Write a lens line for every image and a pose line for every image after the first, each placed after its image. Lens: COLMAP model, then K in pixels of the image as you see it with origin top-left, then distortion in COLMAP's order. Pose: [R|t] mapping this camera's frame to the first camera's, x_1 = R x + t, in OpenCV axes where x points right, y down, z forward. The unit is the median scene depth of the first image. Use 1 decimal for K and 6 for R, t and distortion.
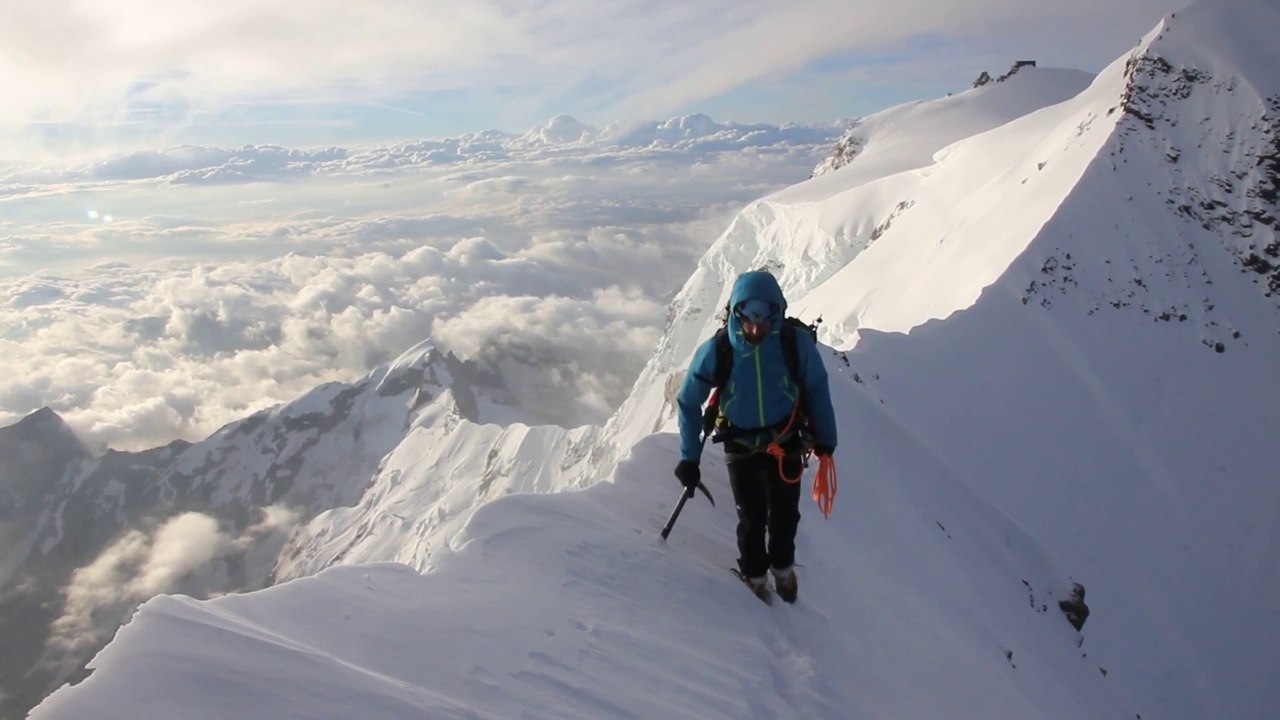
lens RADIAL K [[874.7, 0, 638.7], [0, 874.7, 386.3], [0, 0, 1]] dist [-0.119211, 0.078099]
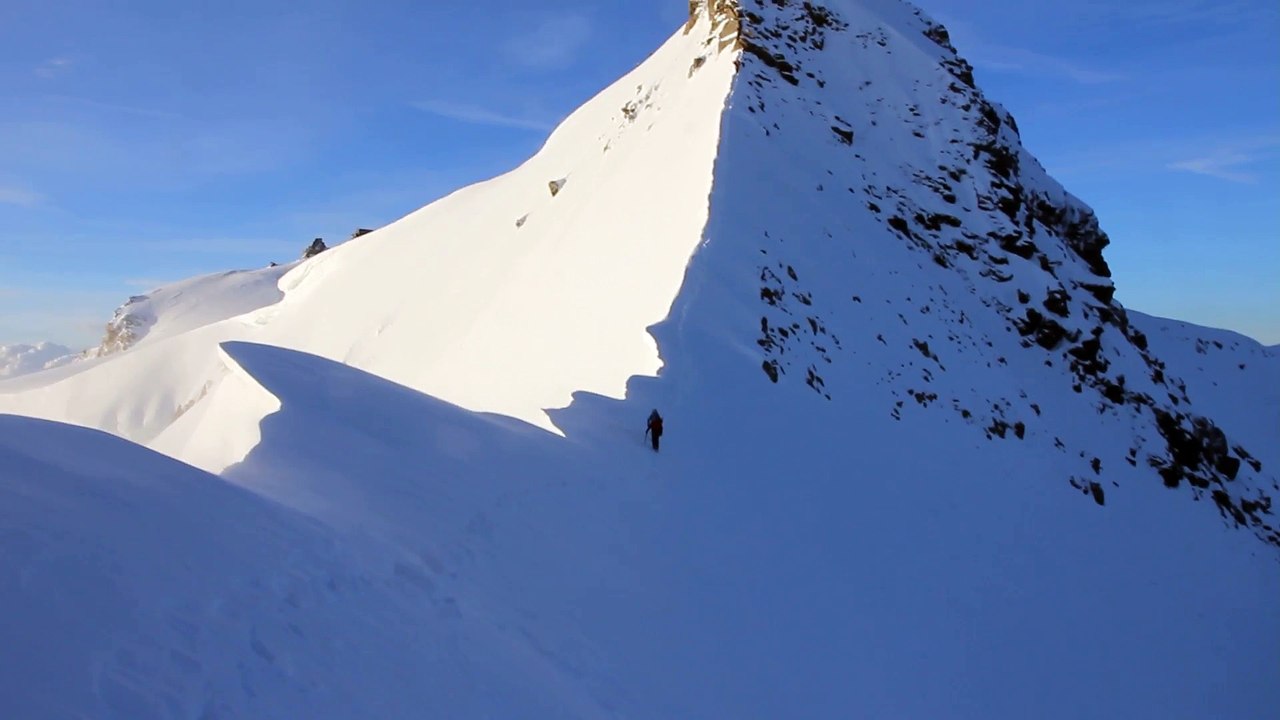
lens RADIAL K [[1031.6, 0, 640.0], [0, 1031.6, 360.0], [0, 0, 1]] dist [-0.008363, -0.002827]
pose [[0.768880, 0.032987, 0.638541, 0.169997], [0.151687, 0.960748, -0.232282, -0.023807], [-0.621139, 0.275455, 0.733696, 0.702951]]
